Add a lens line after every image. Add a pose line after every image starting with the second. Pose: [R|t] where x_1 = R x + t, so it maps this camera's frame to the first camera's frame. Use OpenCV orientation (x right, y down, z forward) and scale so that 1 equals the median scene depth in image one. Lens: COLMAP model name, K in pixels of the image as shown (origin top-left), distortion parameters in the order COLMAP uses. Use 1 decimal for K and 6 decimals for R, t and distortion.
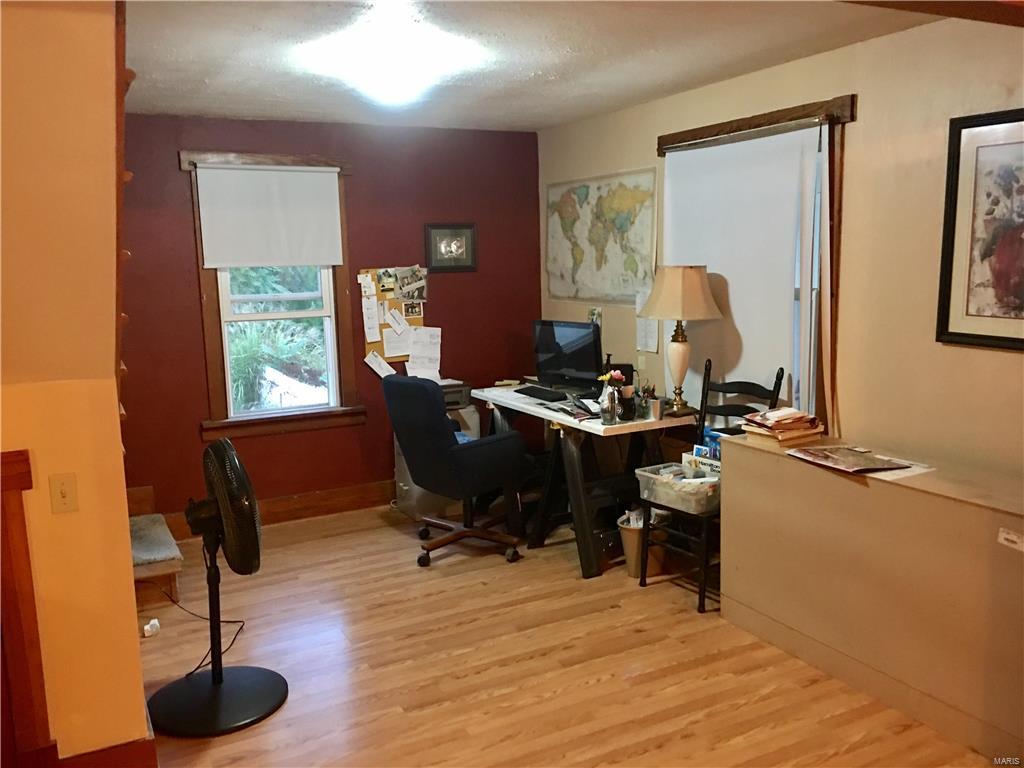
lens RADIAL K [[864.5, 0, 511.7], [0, 864.5, 383.3], [0, 0, 1]] dist [0.042602, -0.028433]
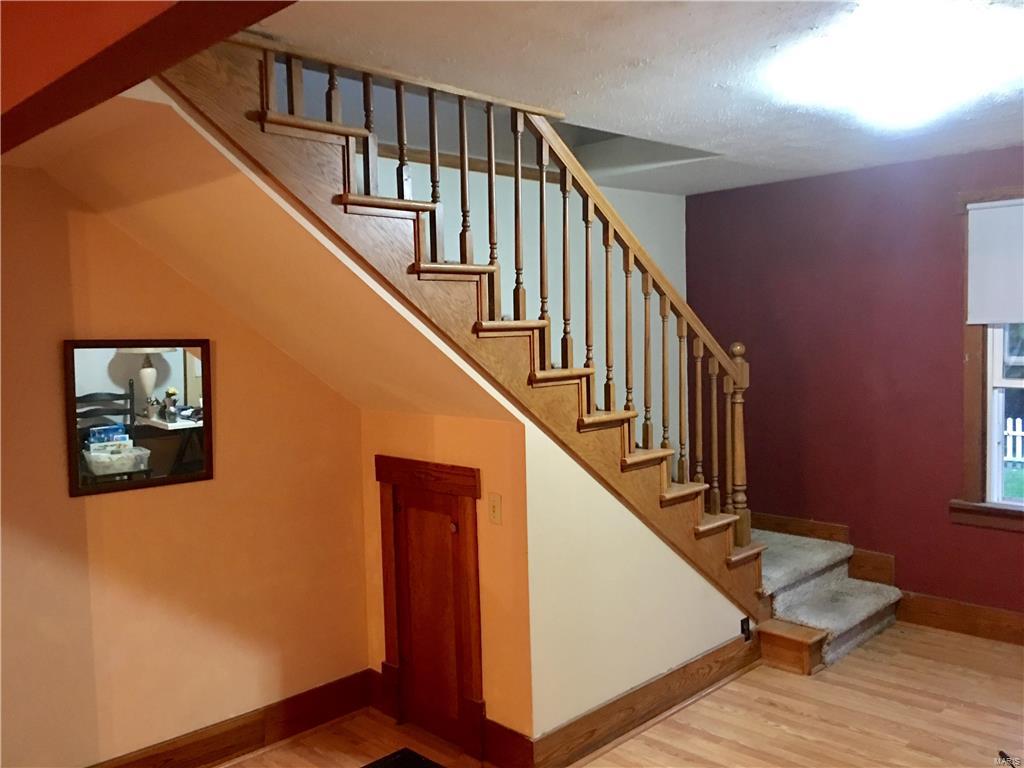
lens RADIAL K [[864.5, 0, 512.6], [0, 864.5, 384.3], [0, 0, 1]] dist [0.042602, -0.028433]
pose [[0.312658, 0.074877, -0.946910, 0.336565], [-0.121577, 0.991843, 0.038286, -0.051716], [0.942053, 0.103152, 0.319211, 0.306195]]
